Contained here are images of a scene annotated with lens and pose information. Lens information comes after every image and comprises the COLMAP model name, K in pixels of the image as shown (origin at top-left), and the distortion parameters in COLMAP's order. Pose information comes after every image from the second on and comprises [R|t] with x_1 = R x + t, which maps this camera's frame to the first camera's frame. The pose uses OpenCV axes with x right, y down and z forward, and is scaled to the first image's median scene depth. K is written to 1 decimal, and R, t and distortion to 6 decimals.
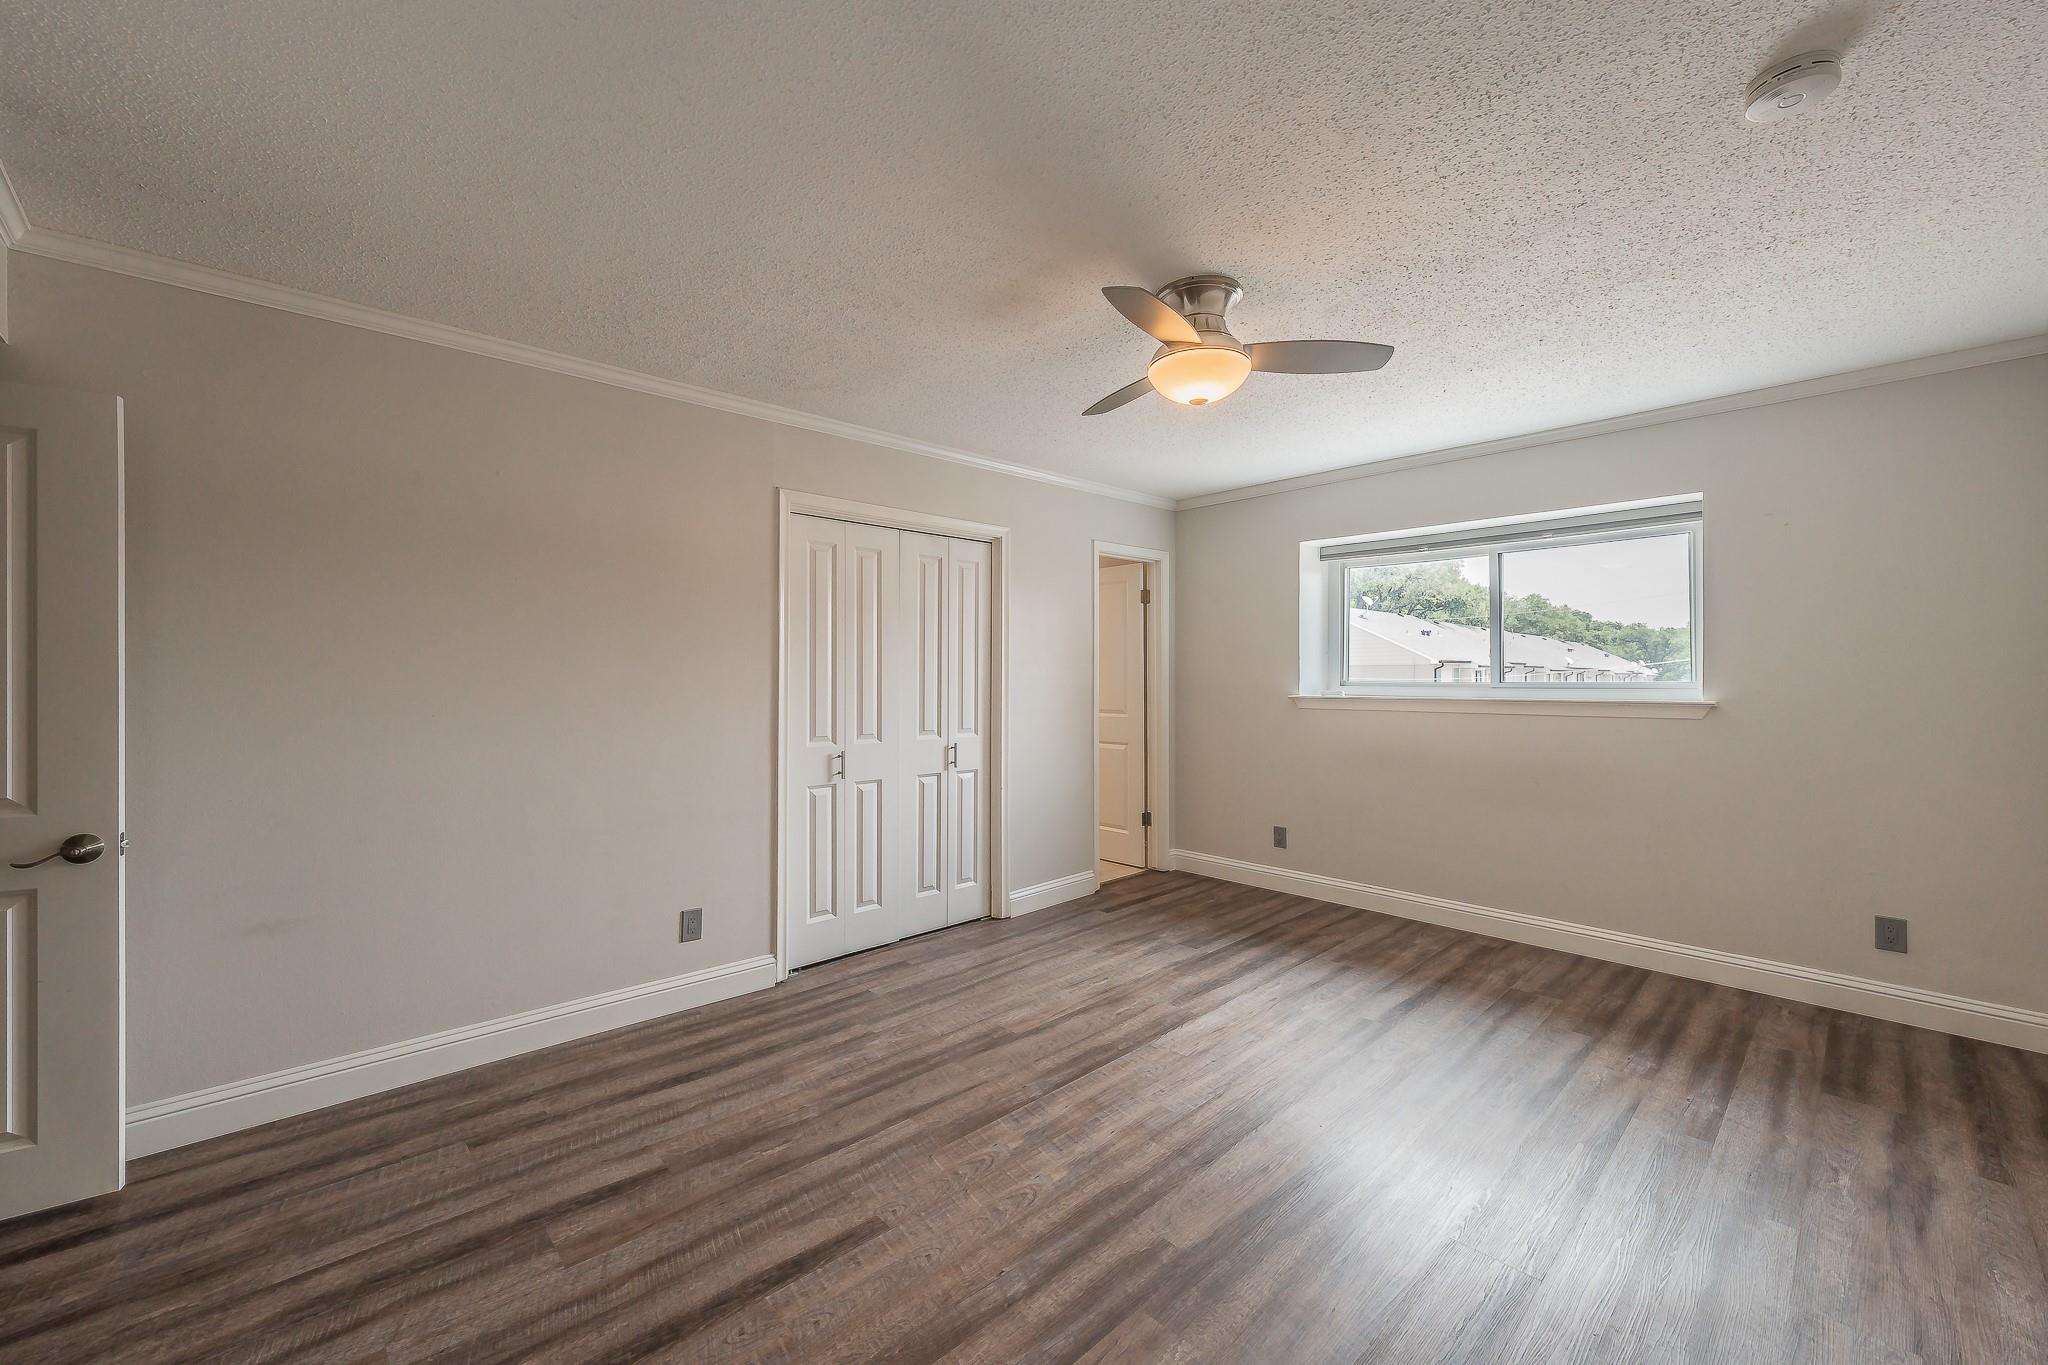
lens RADIAL K [[804.0, 0, 994.4], [0, 804.0, 675.6], [0, 0, 1]] dist [-0.003662, 0.002607]
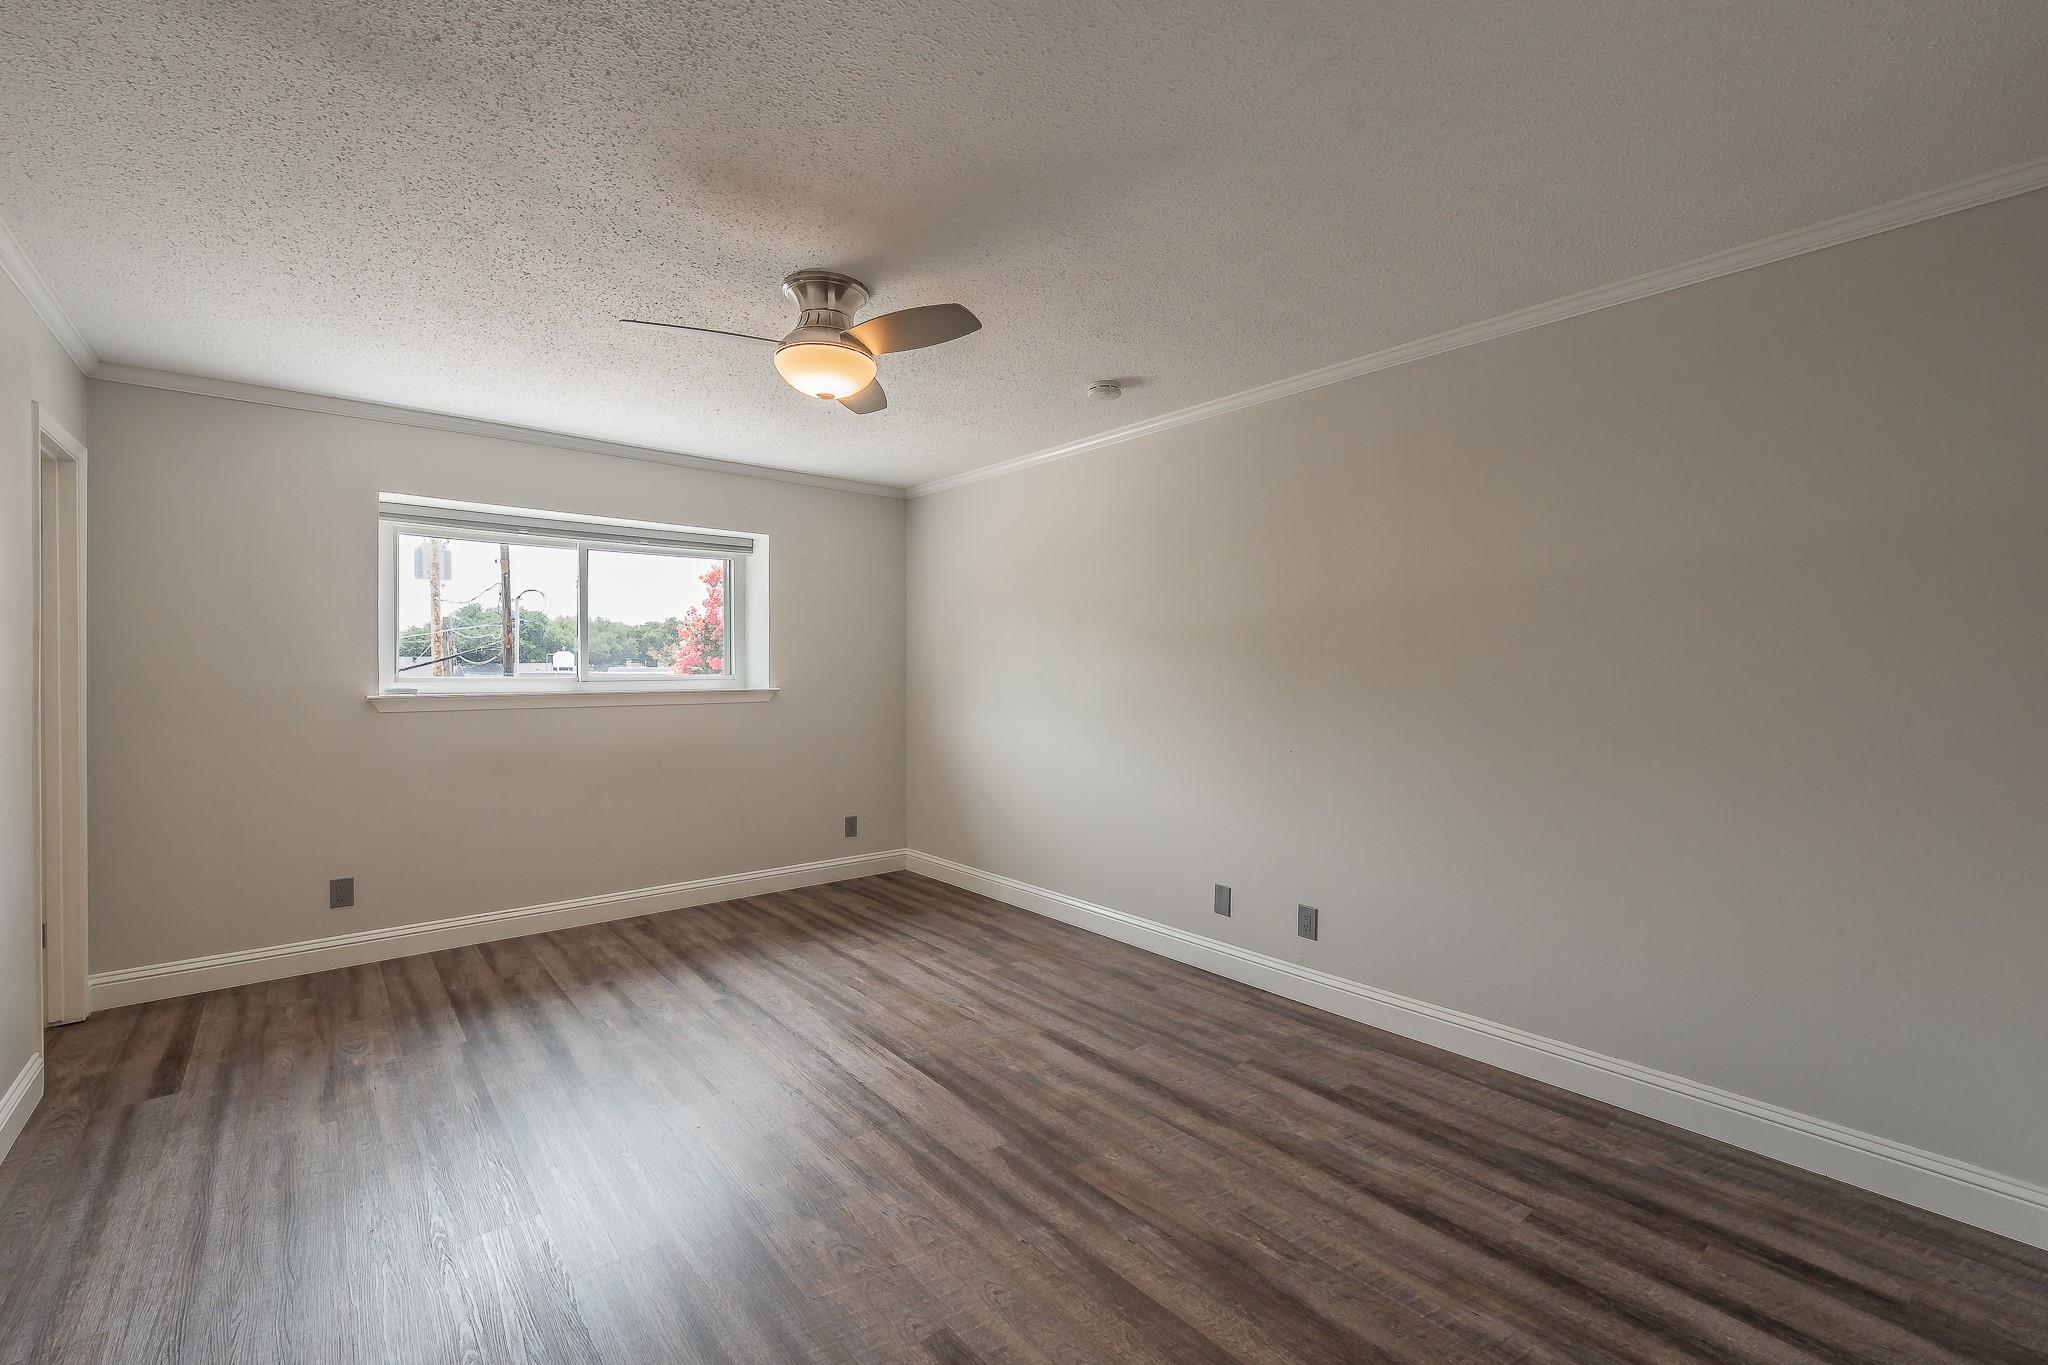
lens RADIAL K [[881.0, 0, 1024.0], [0, 881.0, 682.5], [0, 0, 1]] dist [0.001773, 0.000314]
pose [[0.037771, -0.015864, 0.999160, -0.639328], [0.000484, 0.999874, 0.015857, -0.003699], [-0.999286, -0.000115, 0.037774, 0.539654]]
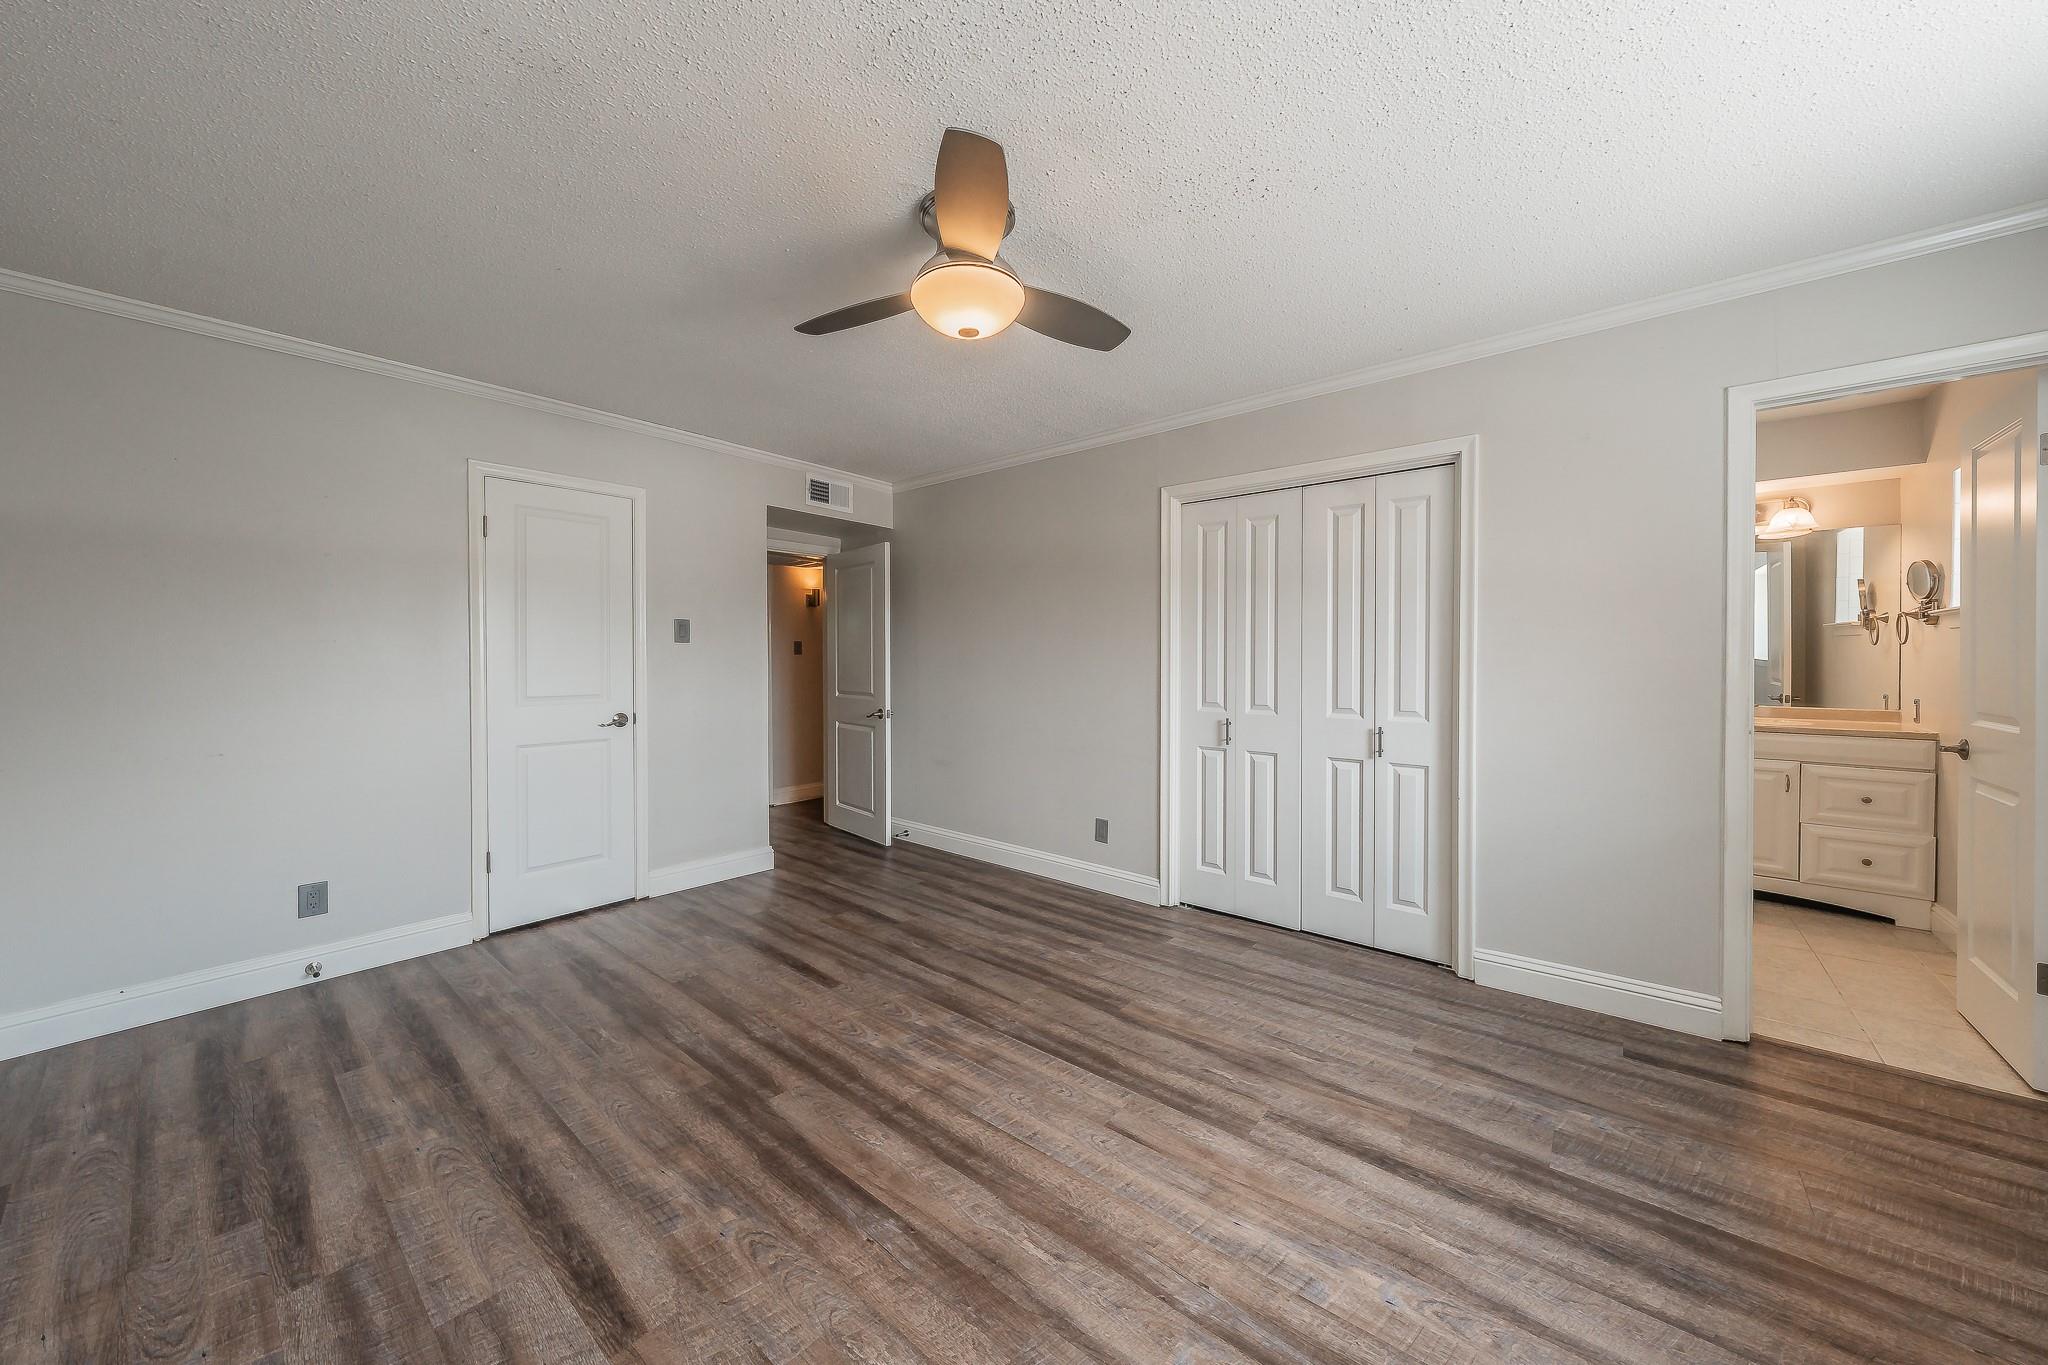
lens RADIAL K [[690.6, 0, 1024.0], [0, 690.6, 682.5], [0, 0, 1]] dist [-0.000854, -0.000039]
pose [[0.154048, 0.035086, -0.987440, 0.774356], [0.001298, 0.999361, 0.035712, 0.018726], [0.988062, -0.006783, 0.153904, 0.719234]]
